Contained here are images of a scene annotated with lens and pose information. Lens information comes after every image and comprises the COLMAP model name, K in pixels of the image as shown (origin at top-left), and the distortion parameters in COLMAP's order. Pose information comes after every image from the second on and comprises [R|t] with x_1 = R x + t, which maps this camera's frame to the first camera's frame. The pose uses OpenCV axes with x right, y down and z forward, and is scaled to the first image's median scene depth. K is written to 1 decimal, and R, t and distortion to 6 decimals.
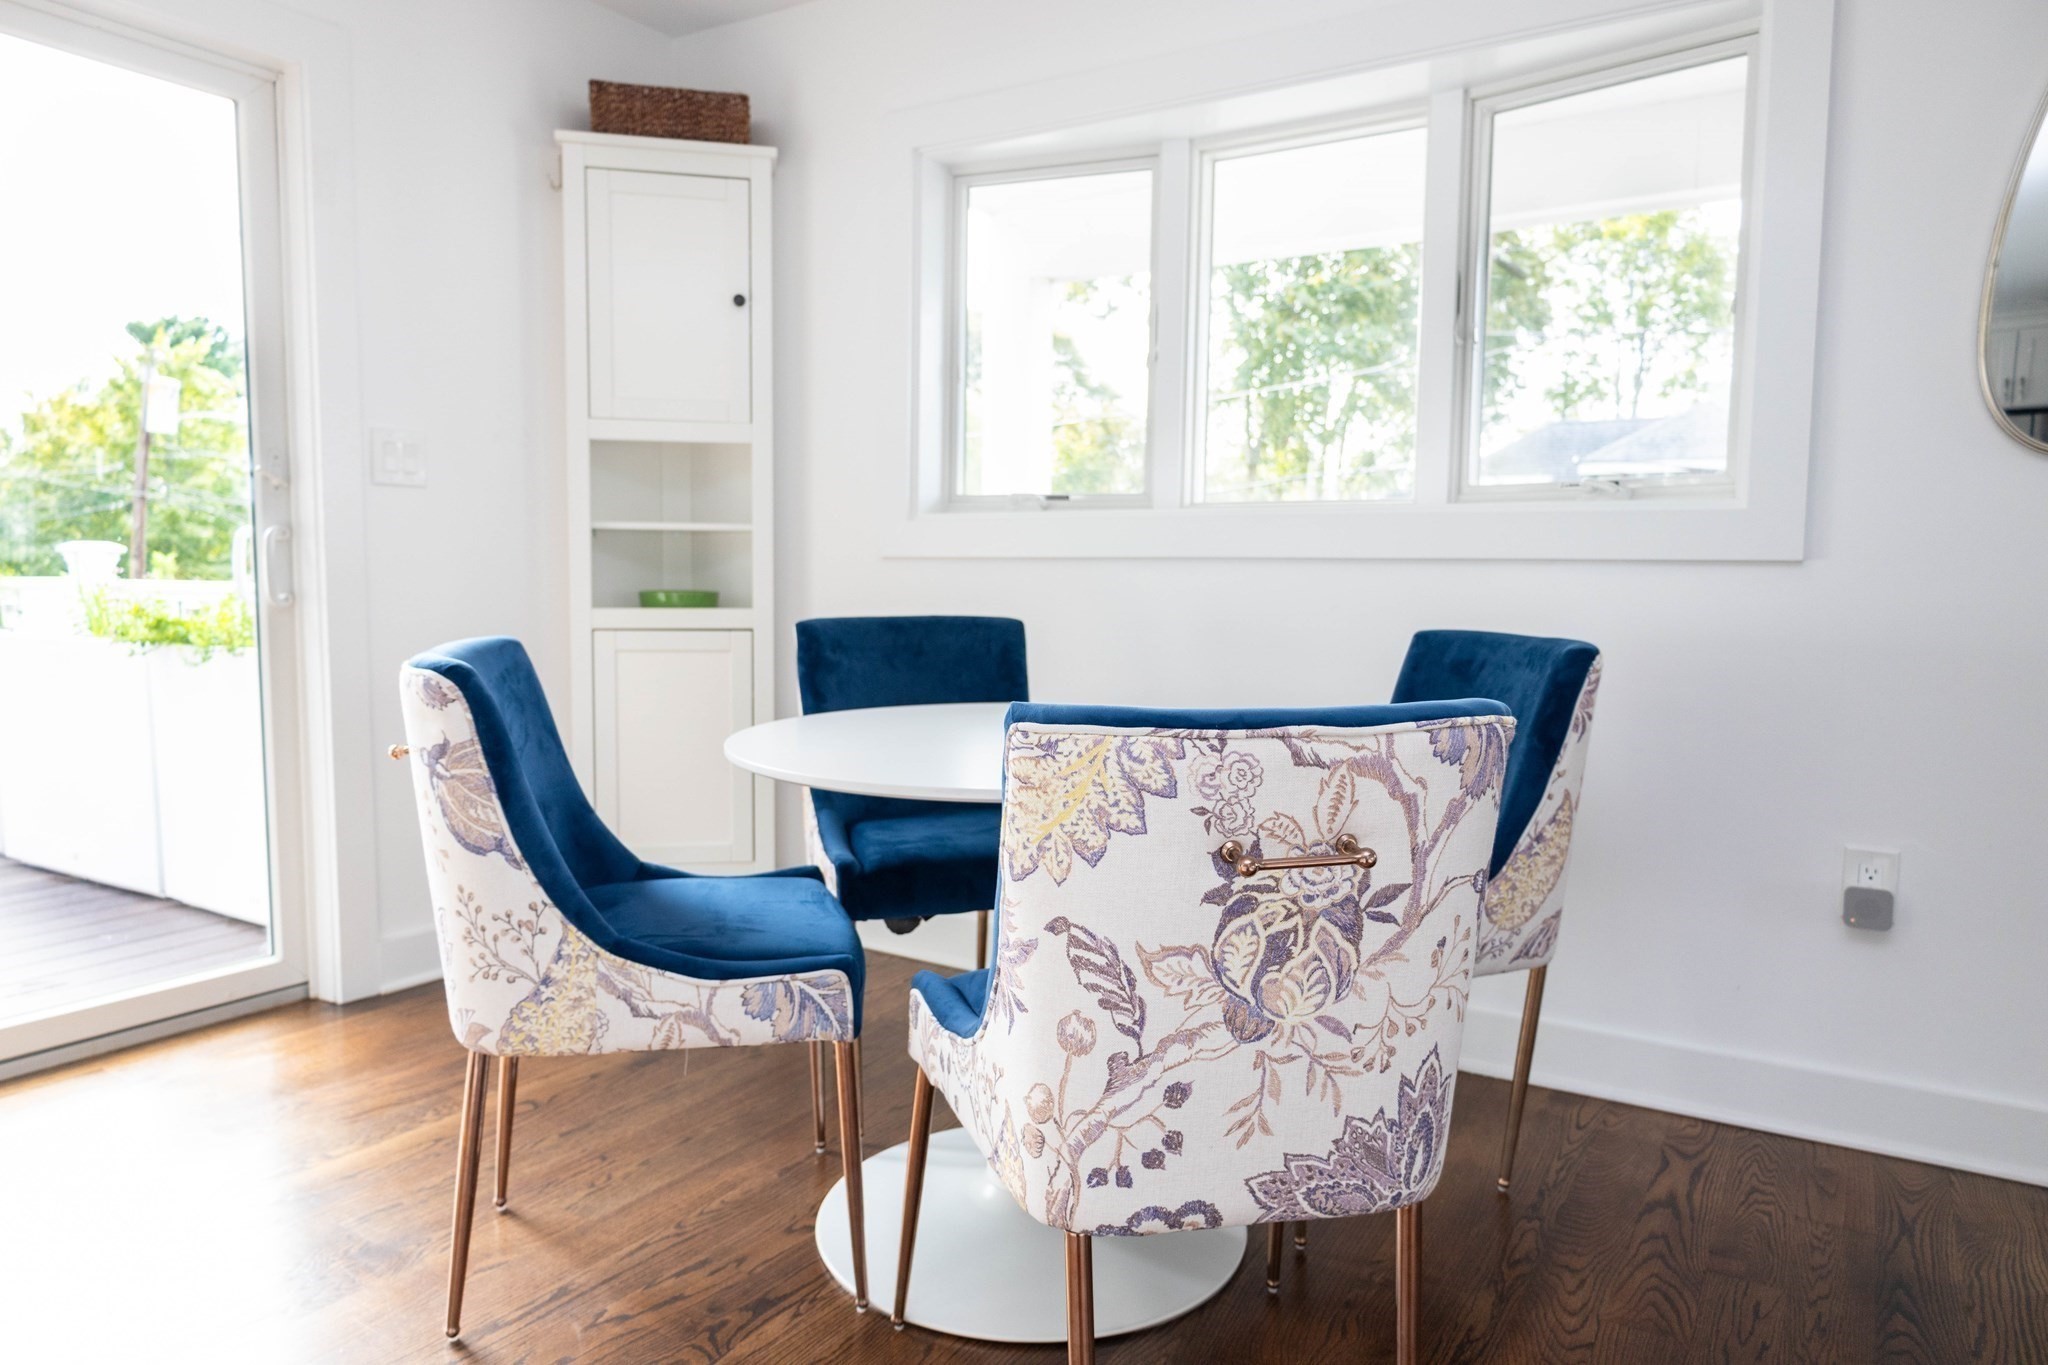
lens RADIAL K [[1329.6, 0, 1022.7], [0, 1329.6, 684.8], [0, 0, 1]] dist [-0.004050, 0.004768]
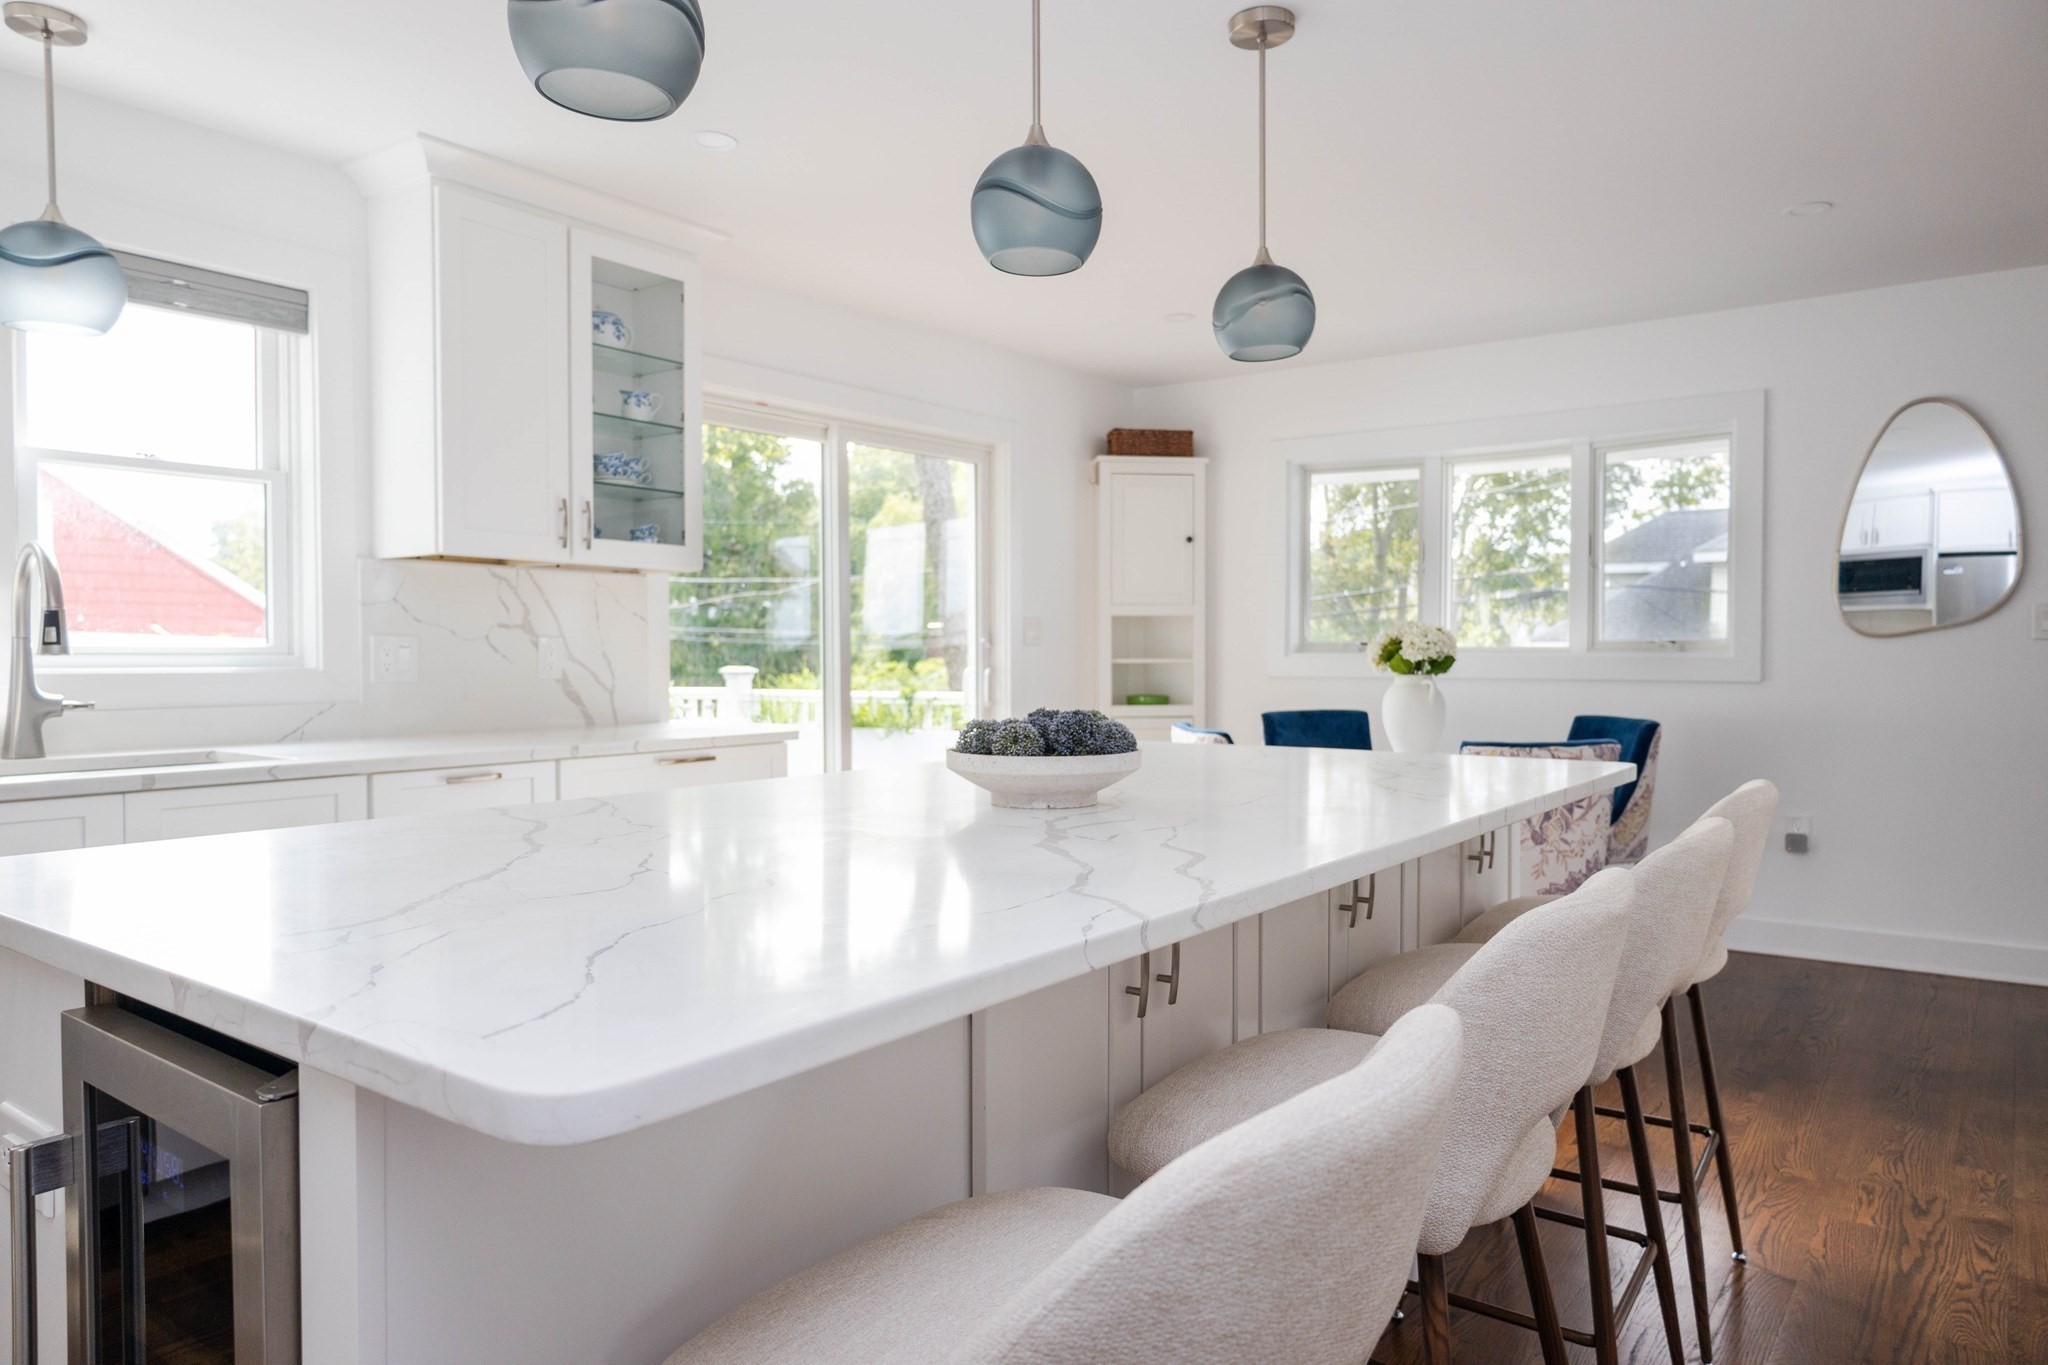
lens RADIAL K [[1329.6, 0, 1023.0], [0, 1329.6, 677.0], [0, 0, 1]] dist [-0.004050, 0.004768]
pose [[0.996717, -0.010375, -0.080291, -0.303609], [0.005029, 0.997774, -0.066497, 0.025241], [0.080802, 0.065875, 0.994551, -0.872610]]
